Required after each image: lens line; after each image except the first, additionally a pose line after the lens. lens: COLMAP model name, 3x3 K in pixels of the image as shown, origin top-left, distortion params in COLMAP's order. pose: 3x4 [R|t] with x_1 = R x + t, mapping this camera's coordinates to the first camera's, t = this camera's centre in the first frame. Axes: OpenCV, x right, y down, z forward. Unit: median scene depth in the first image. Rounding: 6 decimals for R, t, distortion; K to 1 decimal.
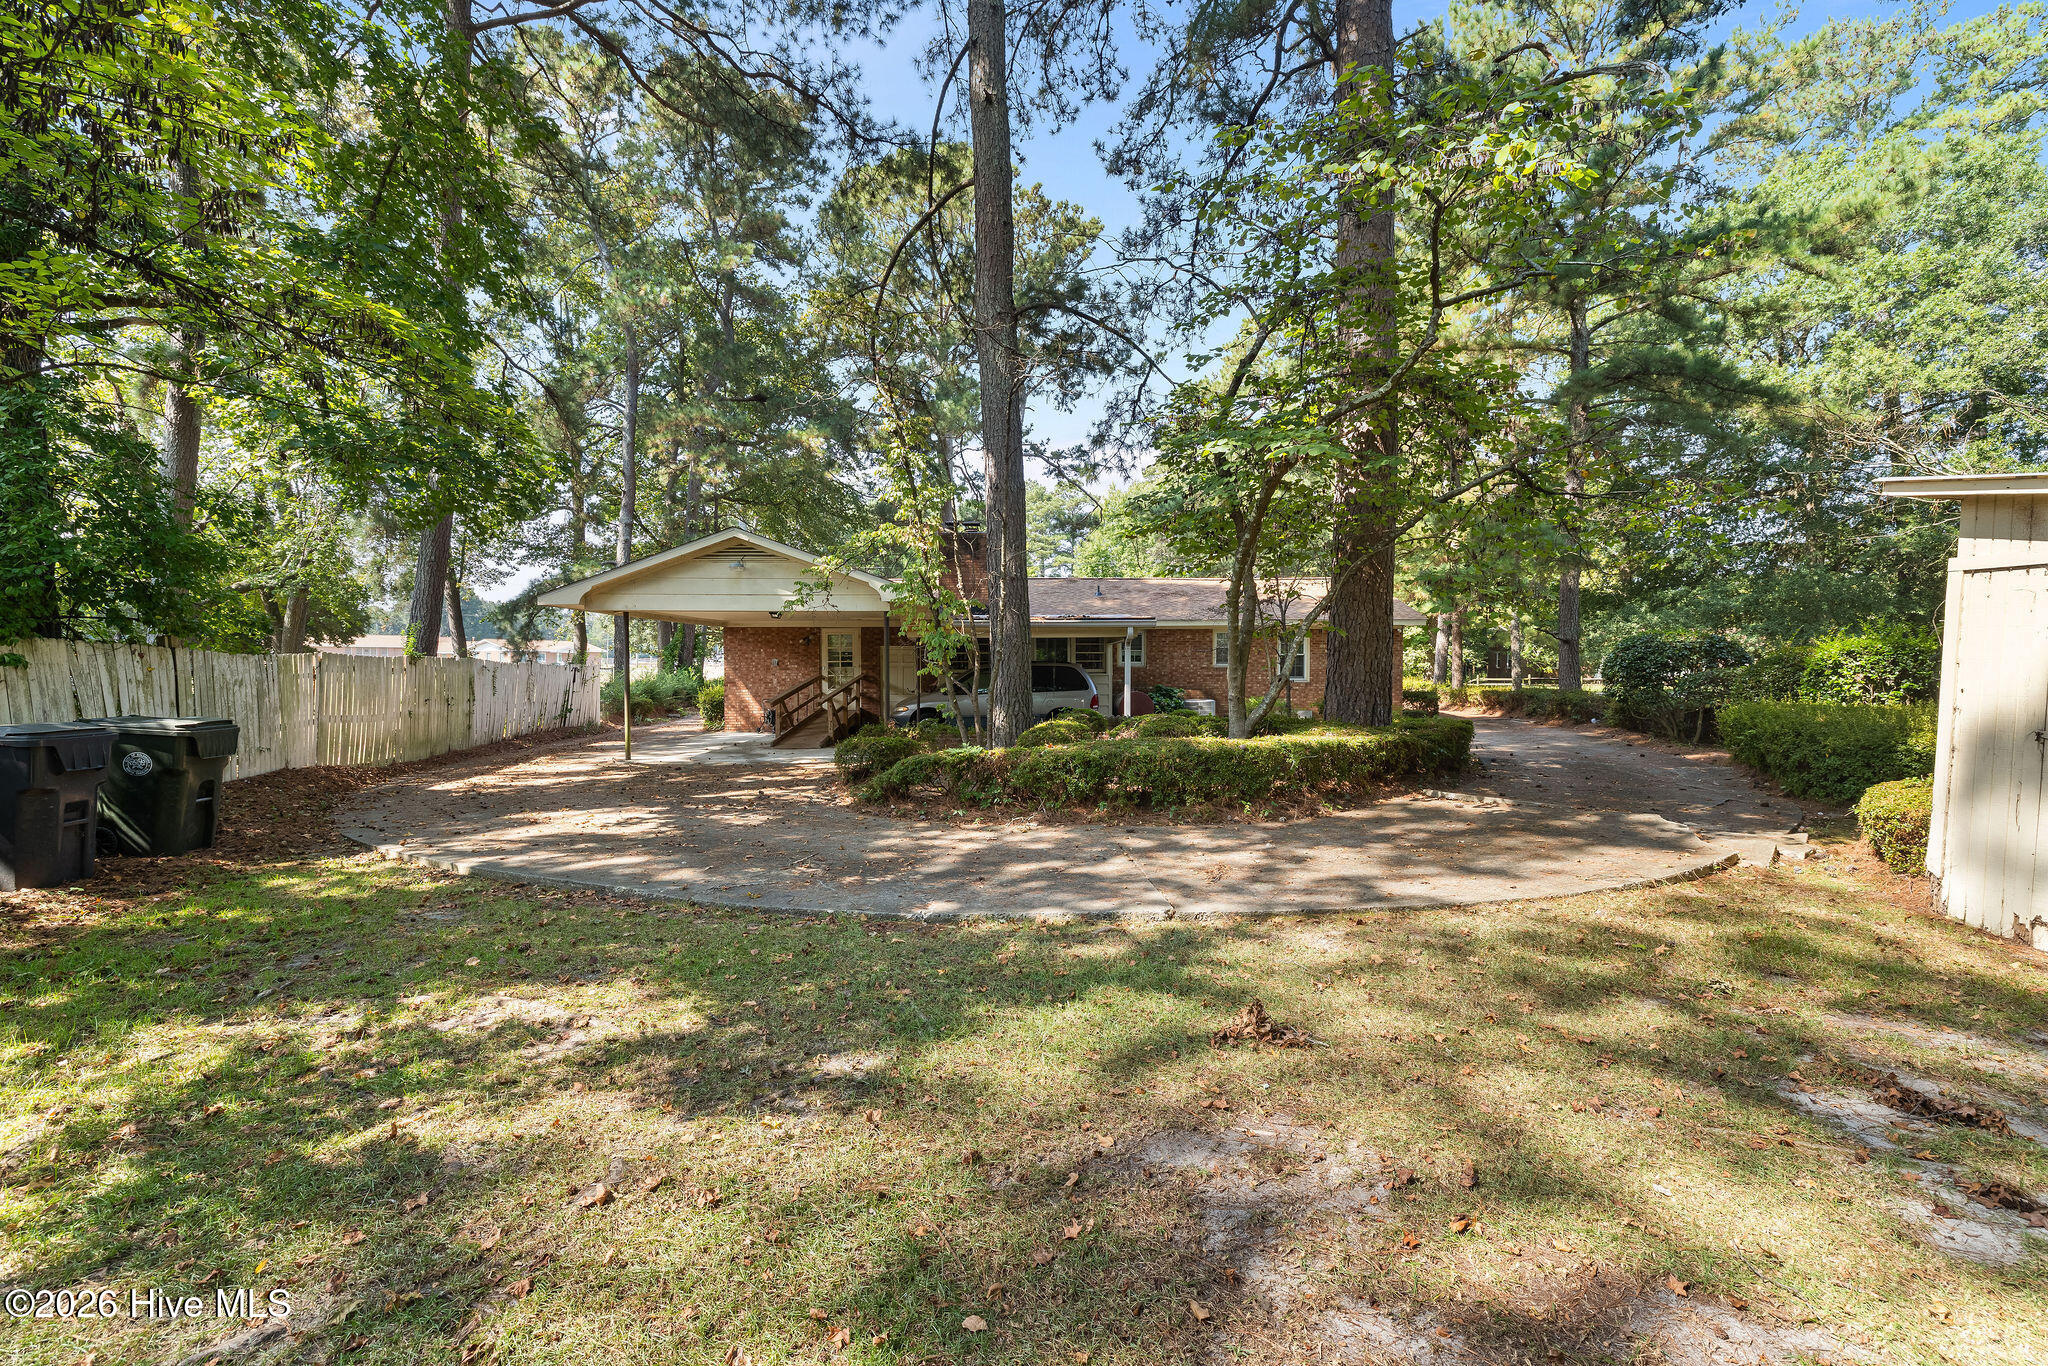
lens RADIAL K [[896.0, 0, 1023.3], [0, 896.0, 682.6], [0, 0, 1]] dist [0.001832, -0.000003]
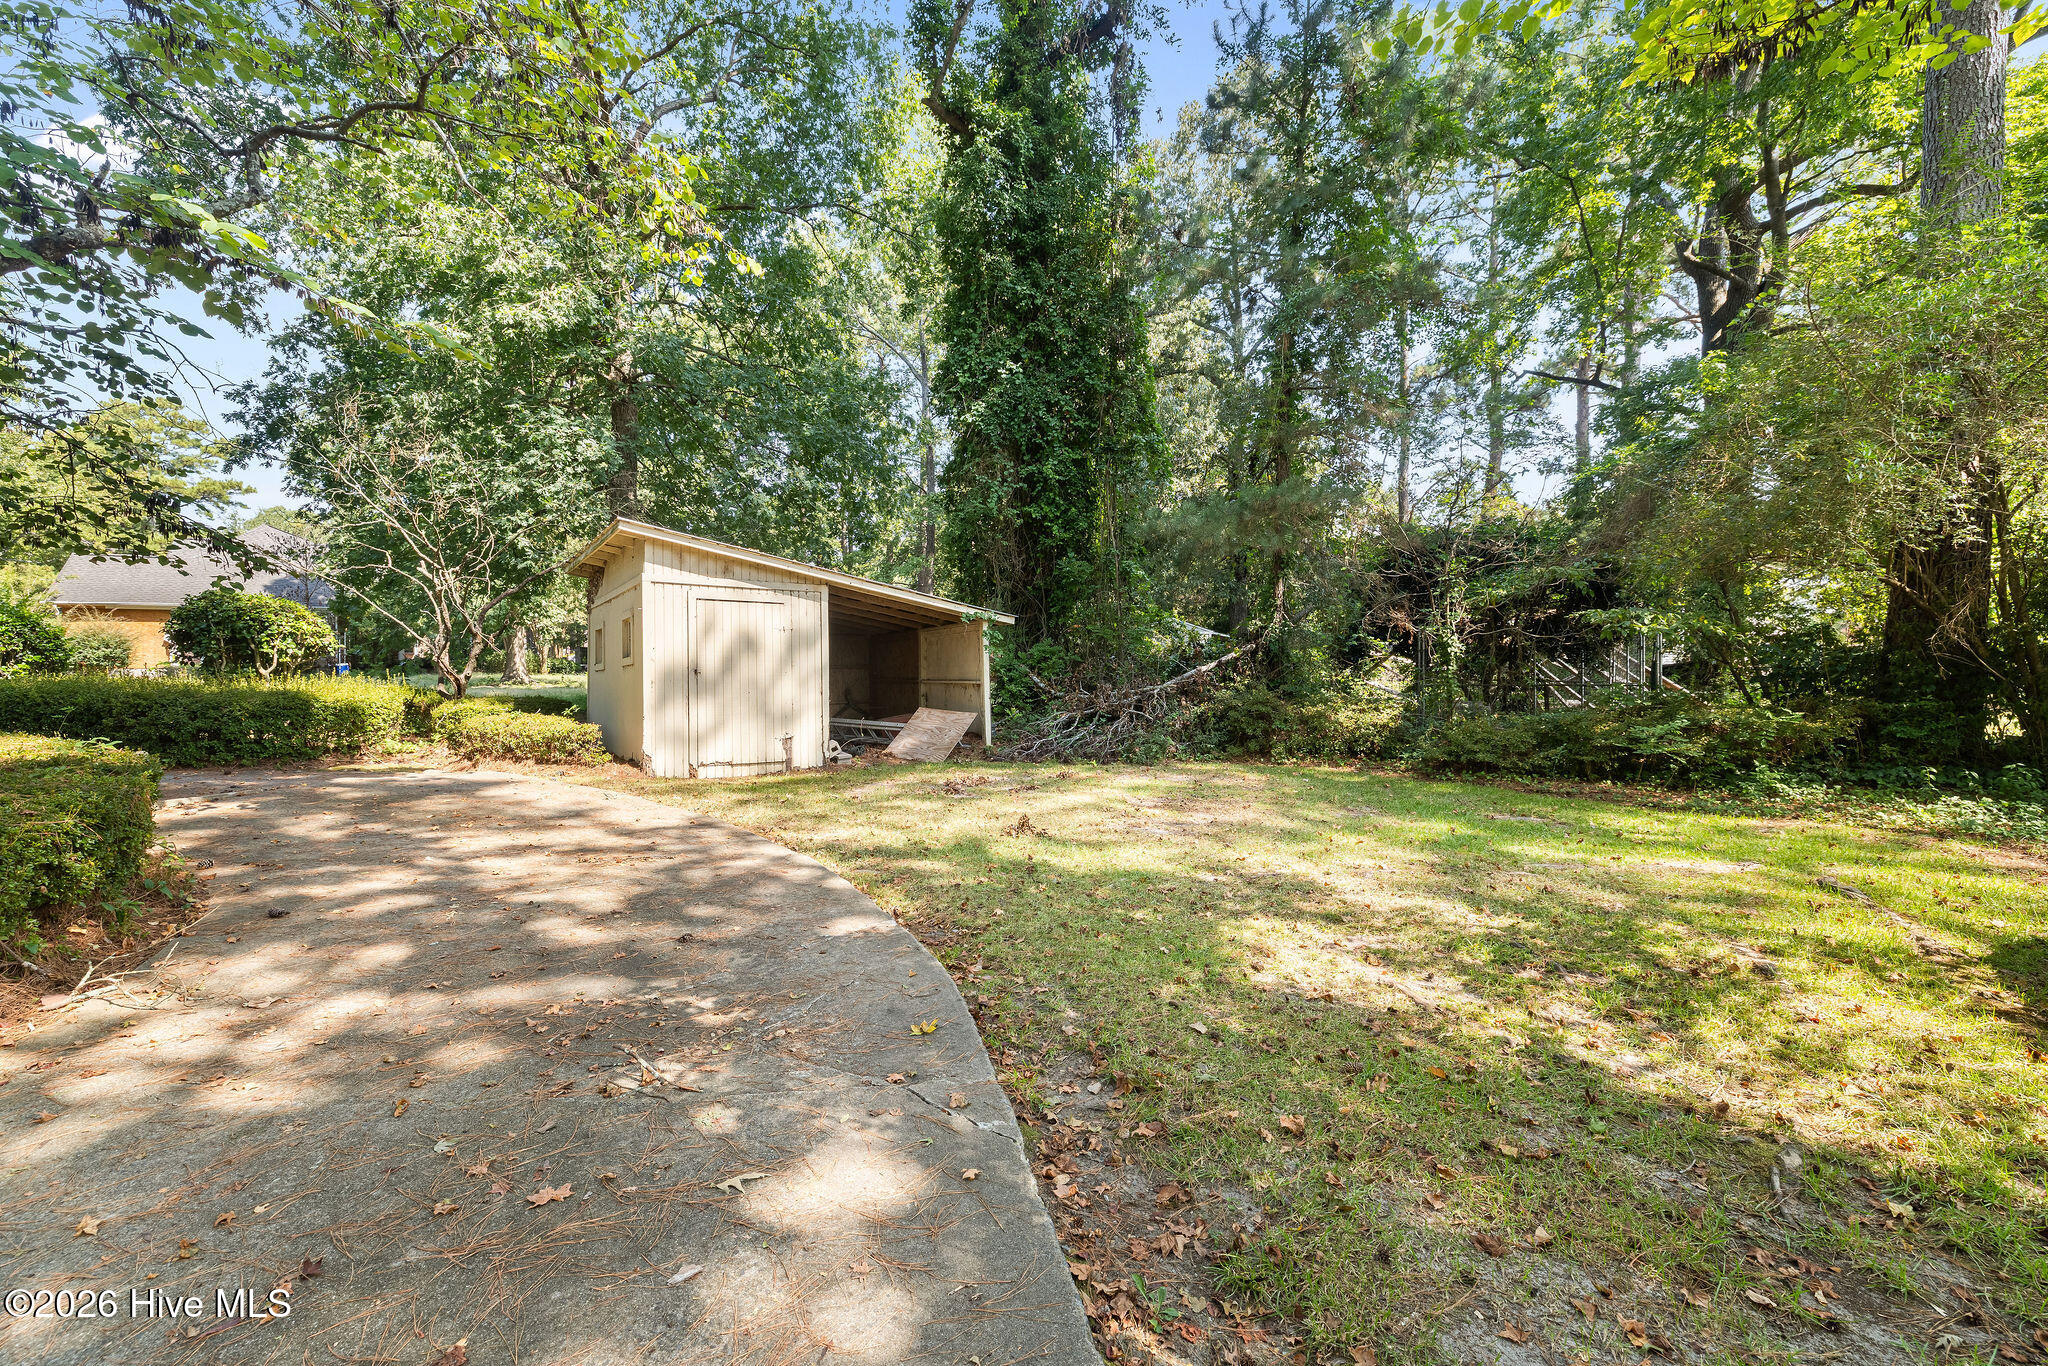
lens RADIAL K [[896.0, 0, 1025.9], [0, 896.0, 676.5], [0, 0, 1]] dist [0.001832, -0.000003]
pose [[-0.550903, -0.020687, 0.834313, -0.690554], [0.007366, 0.999533, 0.029648, 0.015798], [-0.834537, 0.022479, -0.550493, 1.115921]]
